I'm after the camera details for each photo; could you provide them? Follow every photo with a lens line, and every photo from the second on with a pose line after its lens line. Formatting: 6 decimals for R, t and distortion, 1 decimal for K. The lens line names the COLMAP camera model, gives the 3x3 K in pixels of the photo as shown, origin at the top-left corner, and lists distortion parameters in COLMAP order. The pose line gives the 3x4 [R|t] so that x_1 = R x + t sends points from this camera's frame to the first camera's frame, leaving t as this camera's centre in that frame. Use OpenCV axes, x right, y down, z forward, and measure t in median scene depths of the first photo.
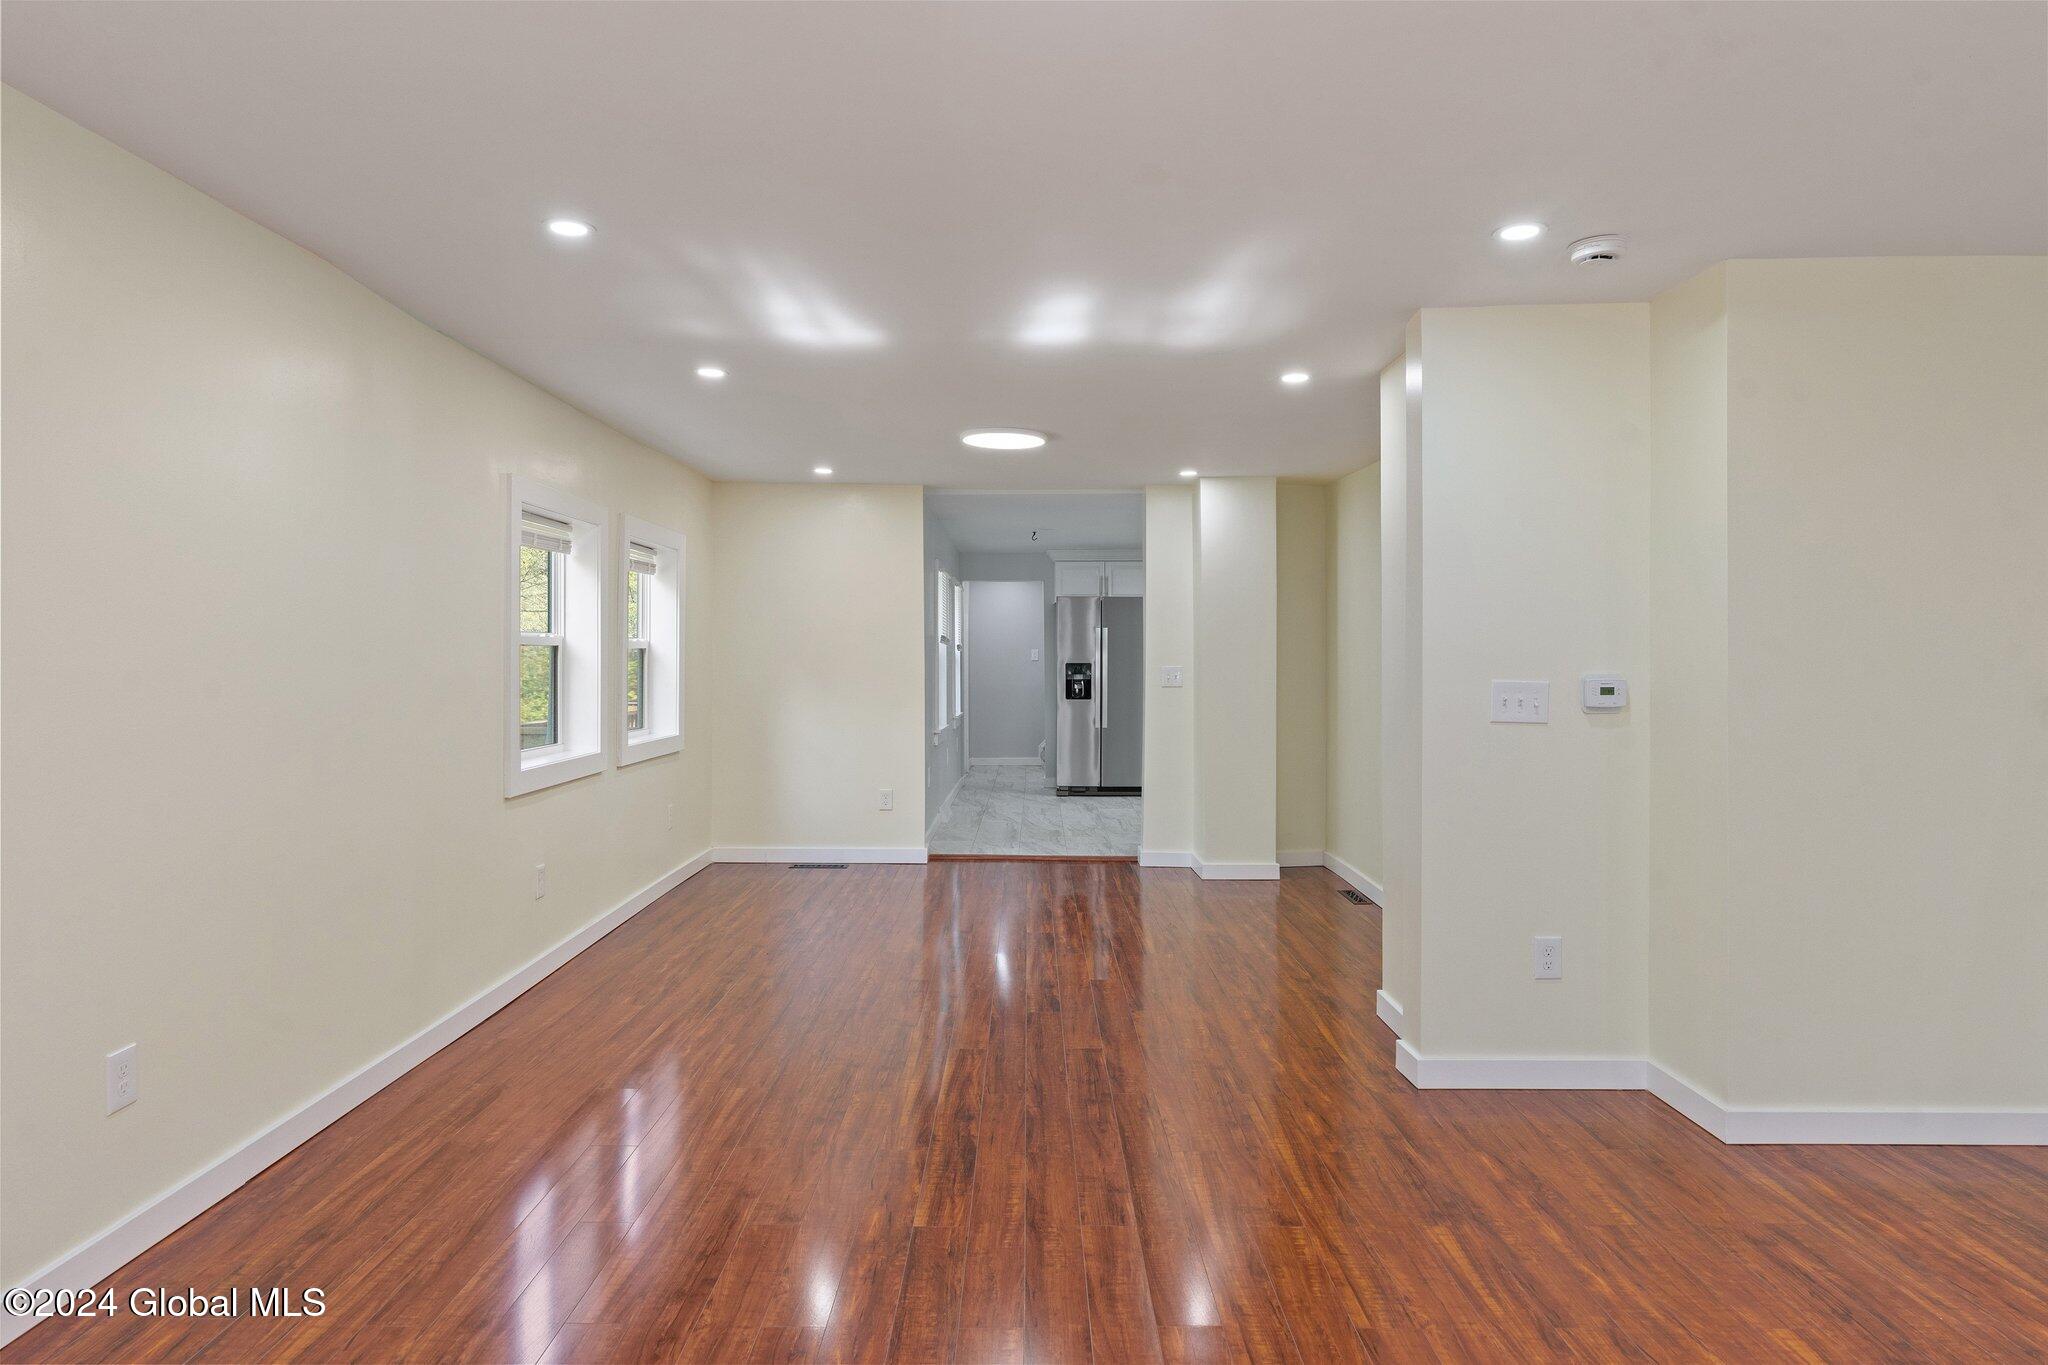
lens RADIAL K [[1185.5, 0, 1021.6], [0, 1185.5, 668.9], [0, 0, 1]] dist [0.001033, 0.003183]
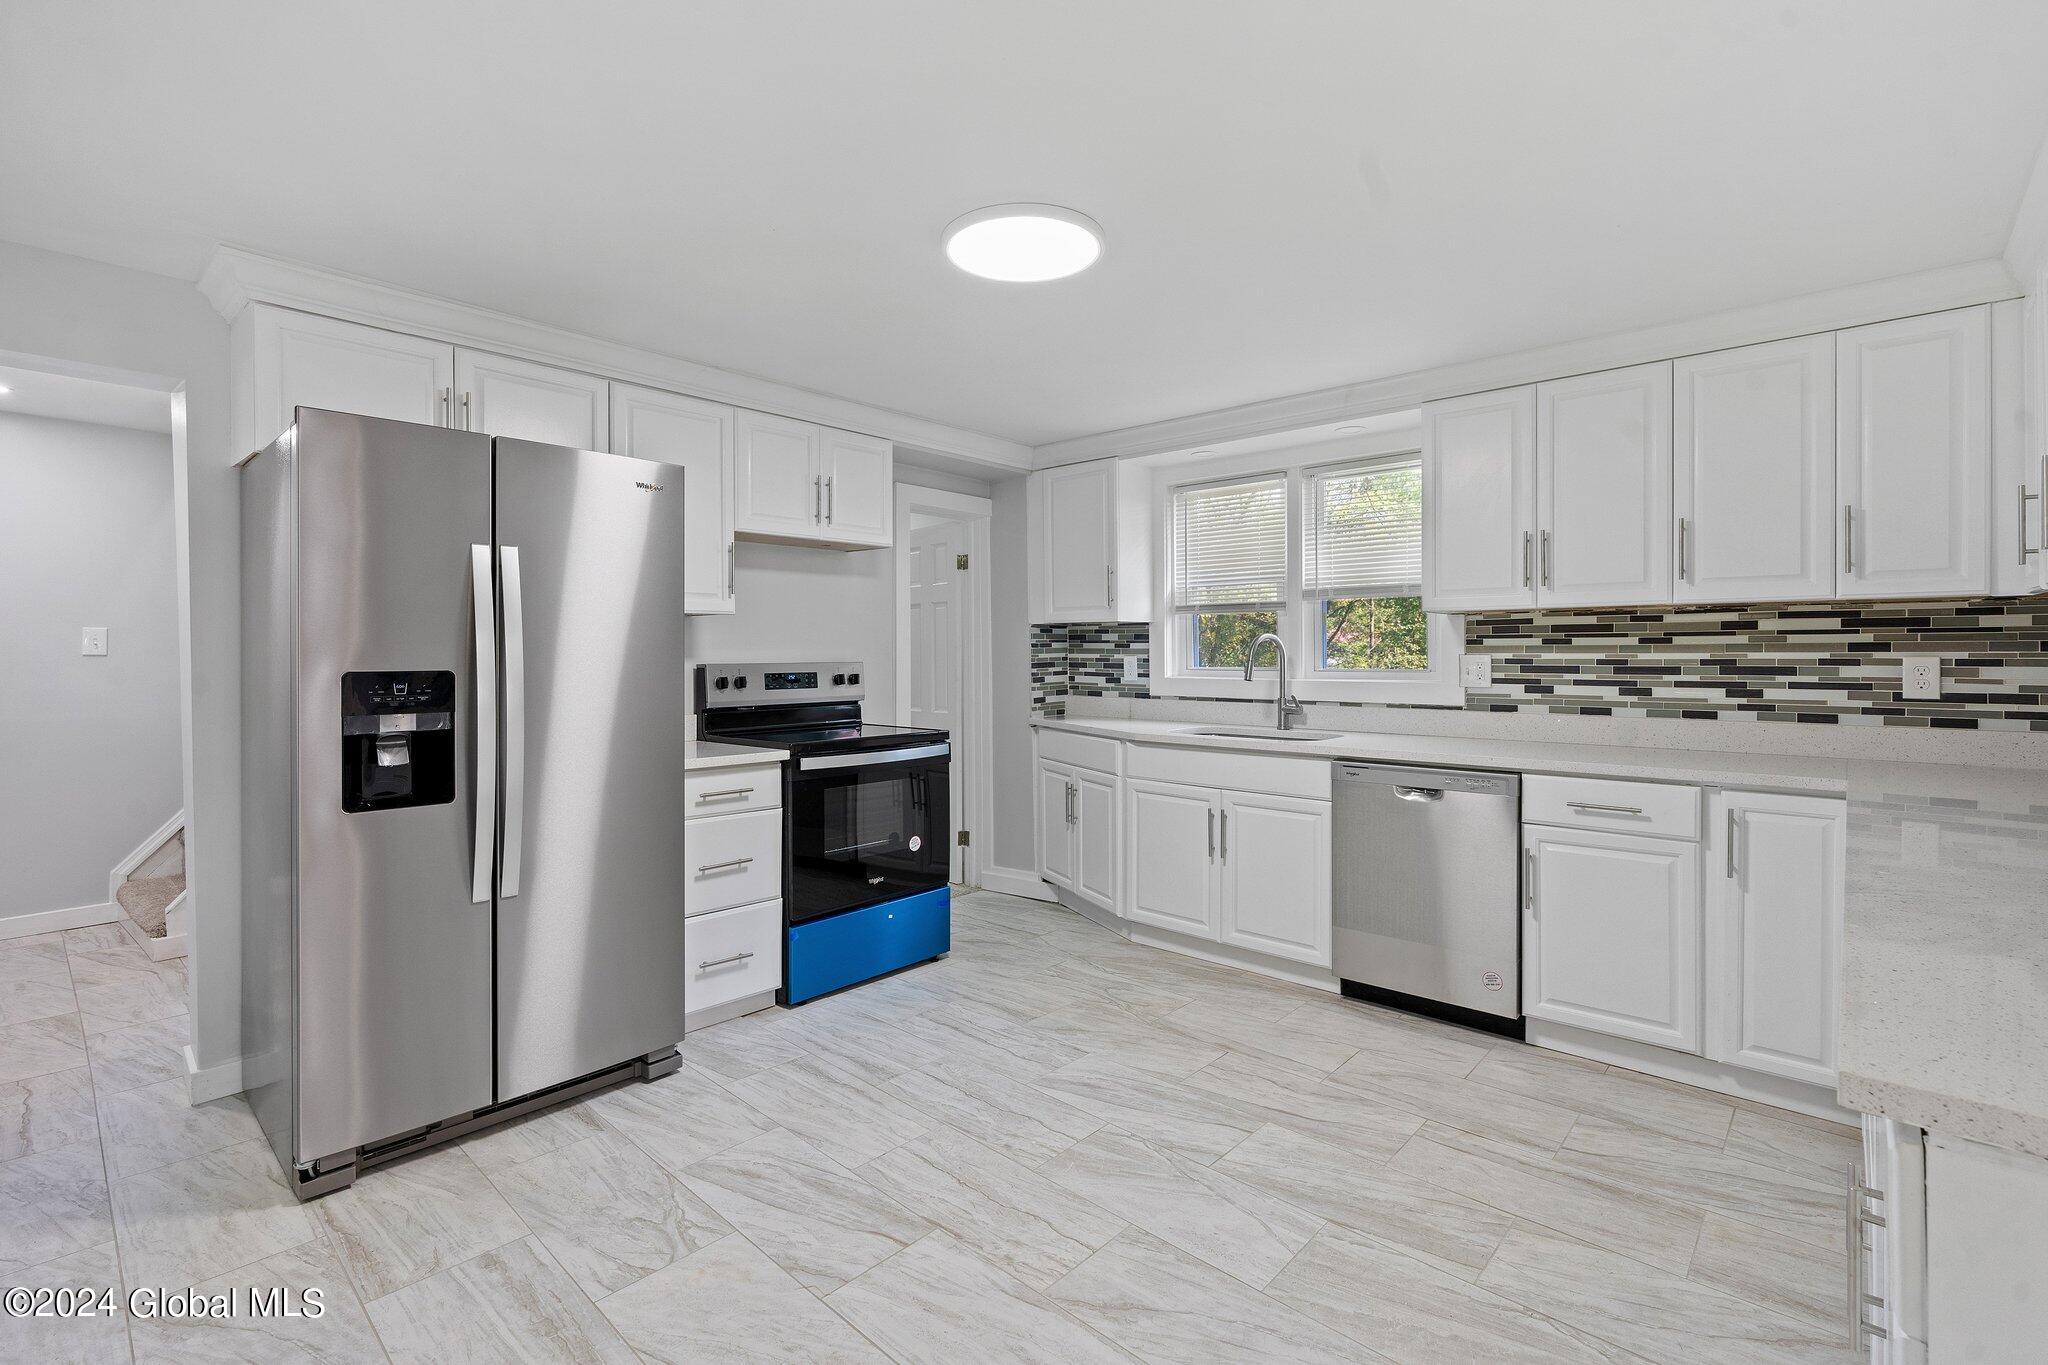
lens RADIAL K [[921.0, 0, 1024.3], [0, 921.0, 651.1], [0, 0, 1]] dist [-0.015447, 0.005452]
pose [[0.667807, -0.000549, 0.744334, -0.032512], [0.006827, 0.999962, -0.005388, -0.021381], [-0.744303, 0.008679, 0.667785, 2.244837]]
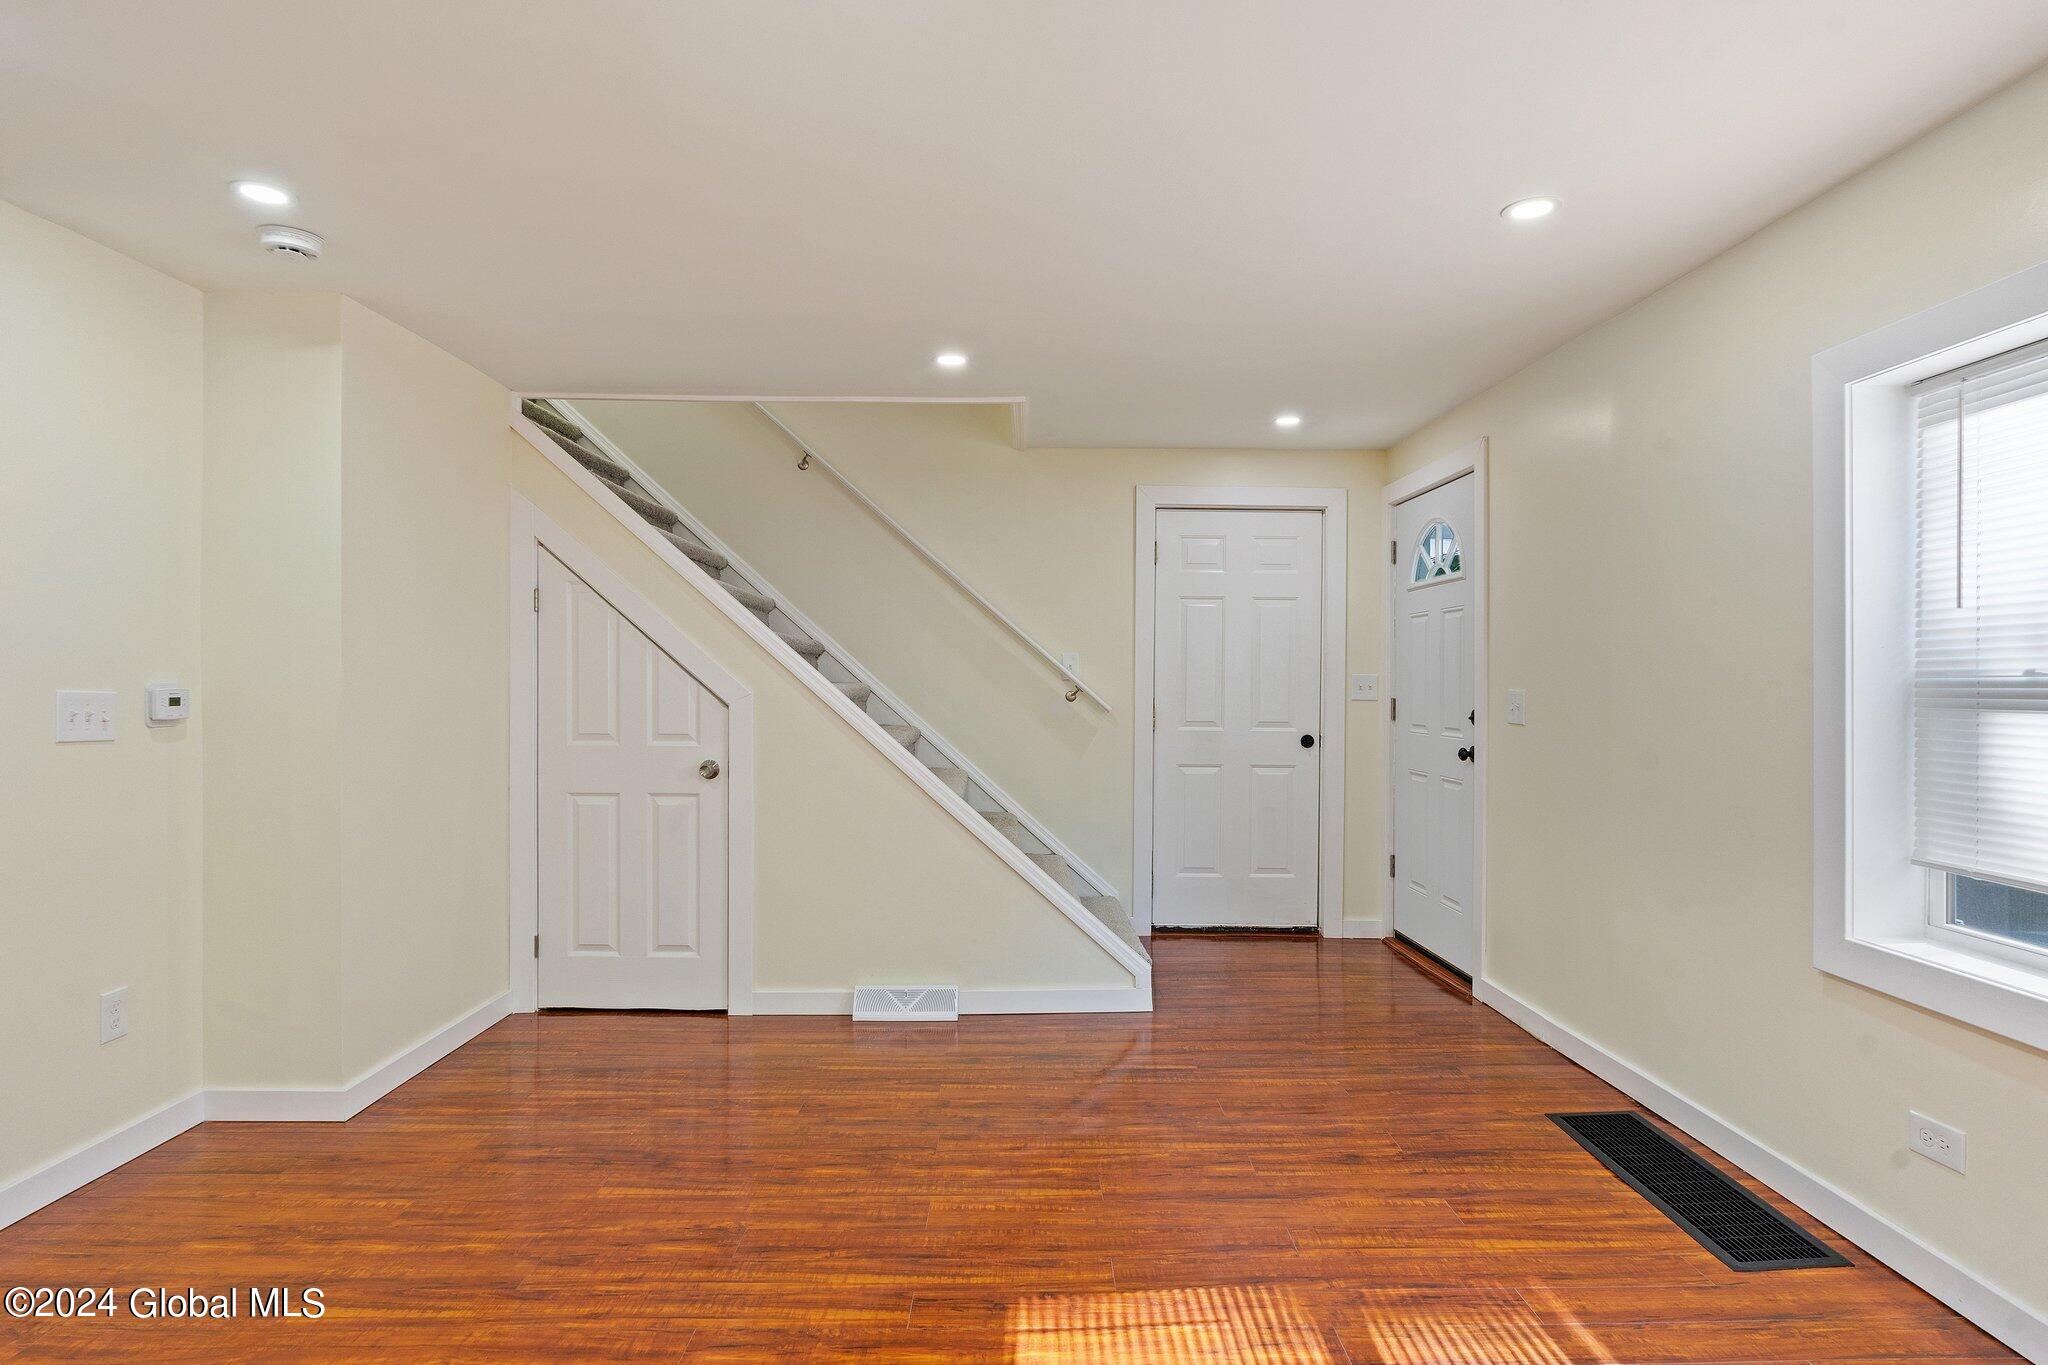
lens RADIAL K [[1073.3, 0, 1023.6], [0, 1073.3, 686.4], [0, 0, 1]] dist [-0.011256, 0.001727]
pose [[-0.012505, -0.000481, 0.999922, -0.327346], [0.000644, 1.000000, 0.000489, 0.007000], [-0.999922, 0.000650, -0.012505, 0.349174]]
